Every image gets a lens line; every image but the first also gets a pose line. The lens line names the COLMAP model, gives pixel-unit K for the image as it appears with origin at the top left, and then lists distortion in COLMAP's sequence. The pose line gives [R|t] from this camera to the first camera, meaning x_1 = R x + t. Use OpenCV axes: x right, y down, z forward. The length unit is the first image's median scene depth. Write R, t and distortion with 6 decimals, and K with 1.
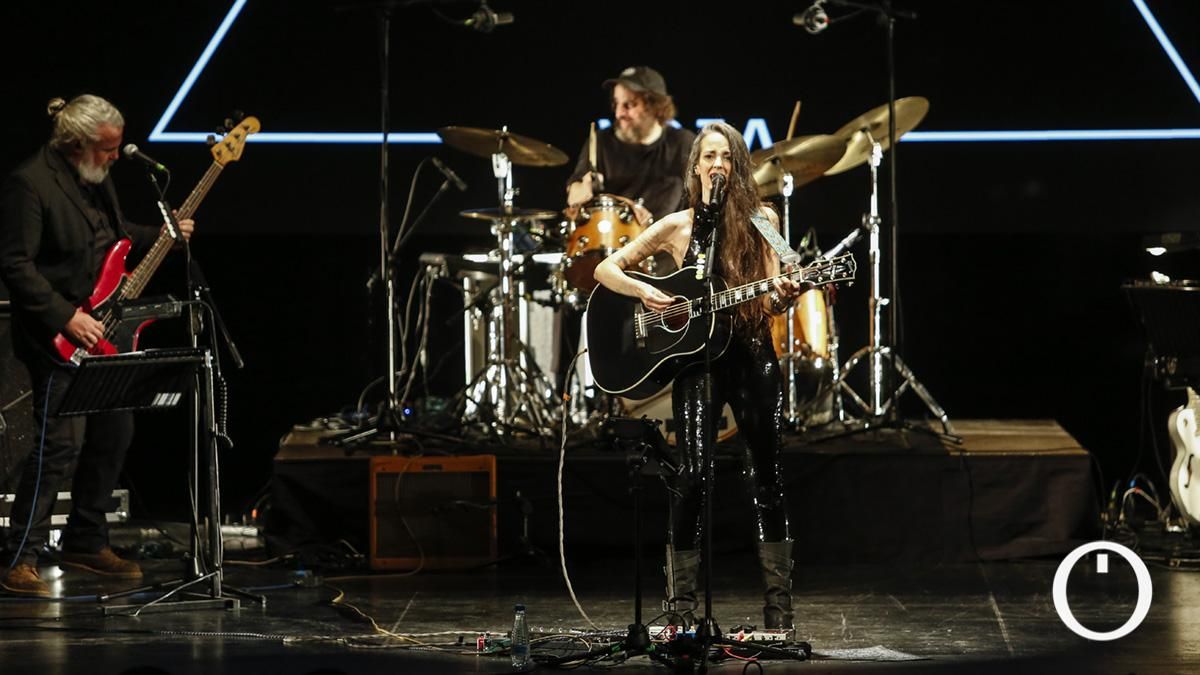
lens RADIAL K [[7477.5, 0, 600.0], [0, 7477.5, 337.5], [0, 0, 1]] dist [0.687526, -27.104660]
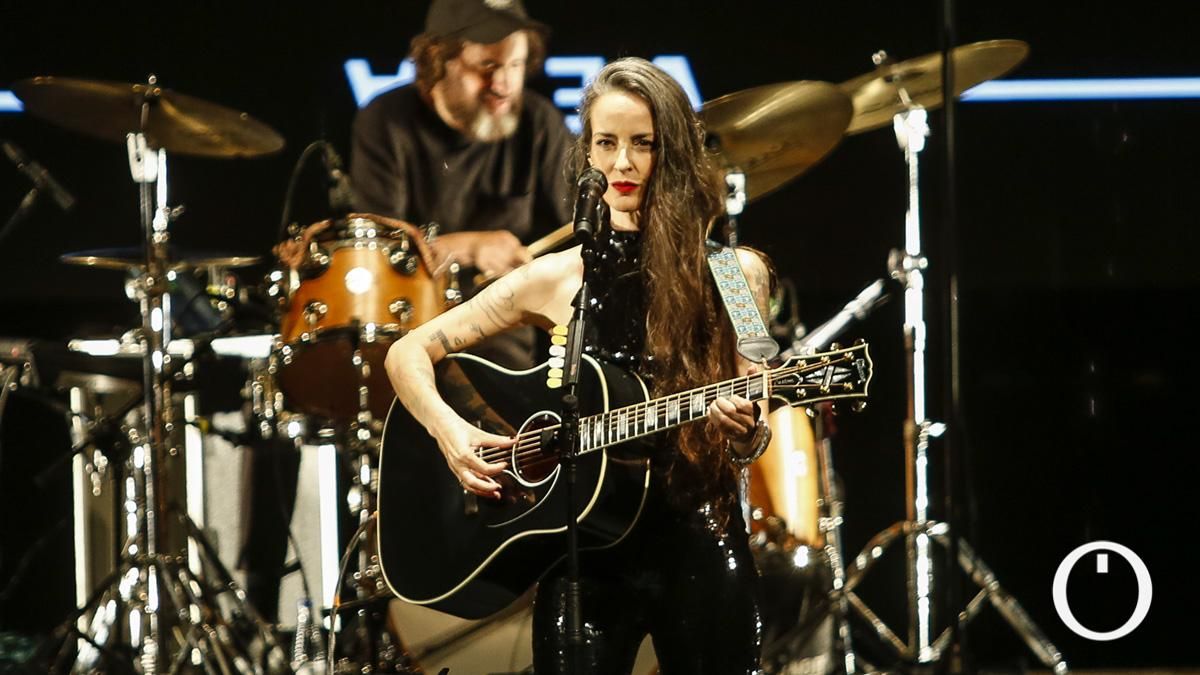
lens RADIAL K [[7477.5, 0, 600.0], [0, 7477.5, 337.5], [0, 0, 1]] dist [0.687526, -27.104660]
pose [[0.999949, -0.008191, -0.005860, 0.019084], [0.008198, 0.999966, 0.001237, -0.011595], [0.005849, -0.001285, 0.999982, 0.512967]]
